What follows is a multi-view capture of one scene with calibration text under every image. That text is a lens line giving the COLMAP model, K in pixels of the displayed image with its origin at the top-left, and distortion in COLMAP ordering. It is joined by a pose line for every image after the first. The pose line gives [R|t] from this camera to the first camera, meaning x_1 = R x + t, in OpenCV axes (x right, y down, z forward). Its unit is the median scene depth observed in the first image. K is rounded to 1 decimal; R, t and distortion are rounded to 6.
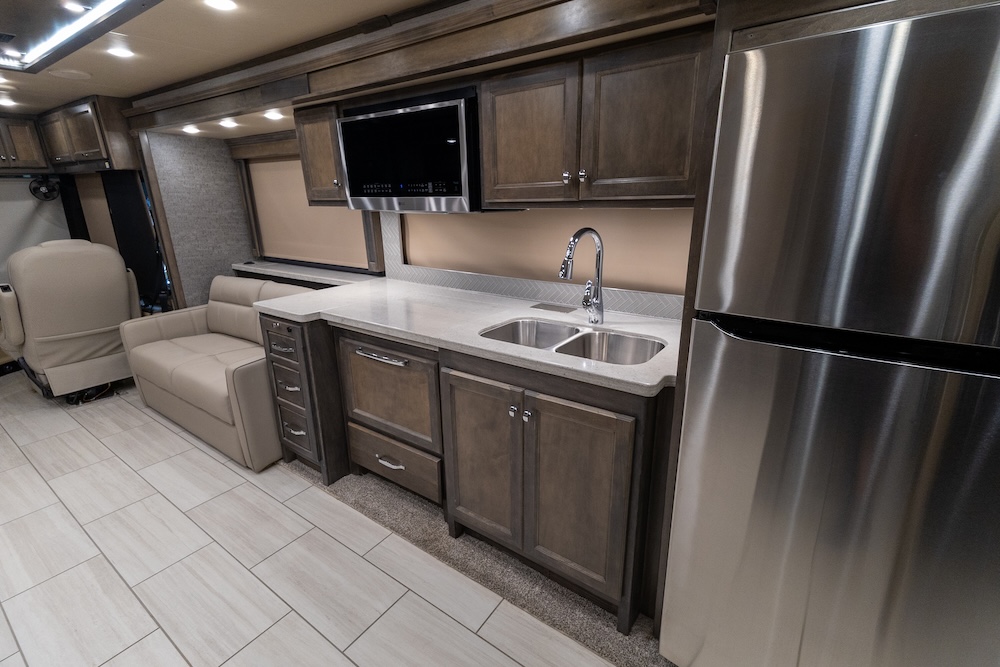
lens RADIAL K [[462.4, 0, 497.2], [0, 462.4, 331.8], [0, 0, 1]] dist [0.022959, -0.000378]
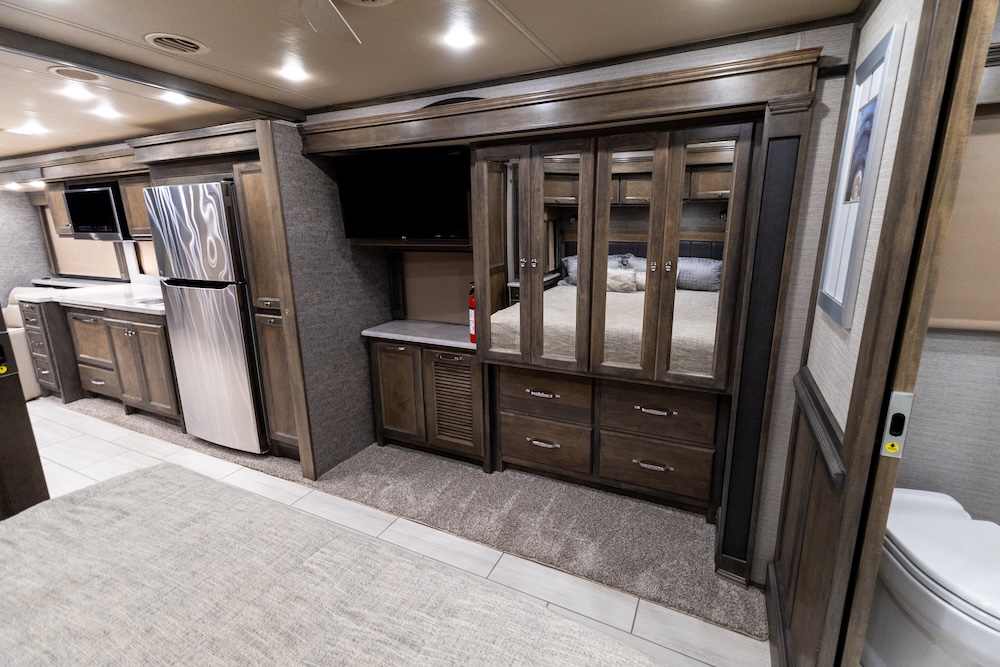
lens RADIAL K [[442.7, 0, 493.9], [0, 442.7, 330.7], [0, 0, 1]] dist [0.013291, -0.000562]
pose [[0.984482, -0.028697, 0.173124, 0.924495], [0.040507, 0.997058, -0.065071, 0.251752], [-0.170747, 0.071074, 0.982748, -0.899050]]
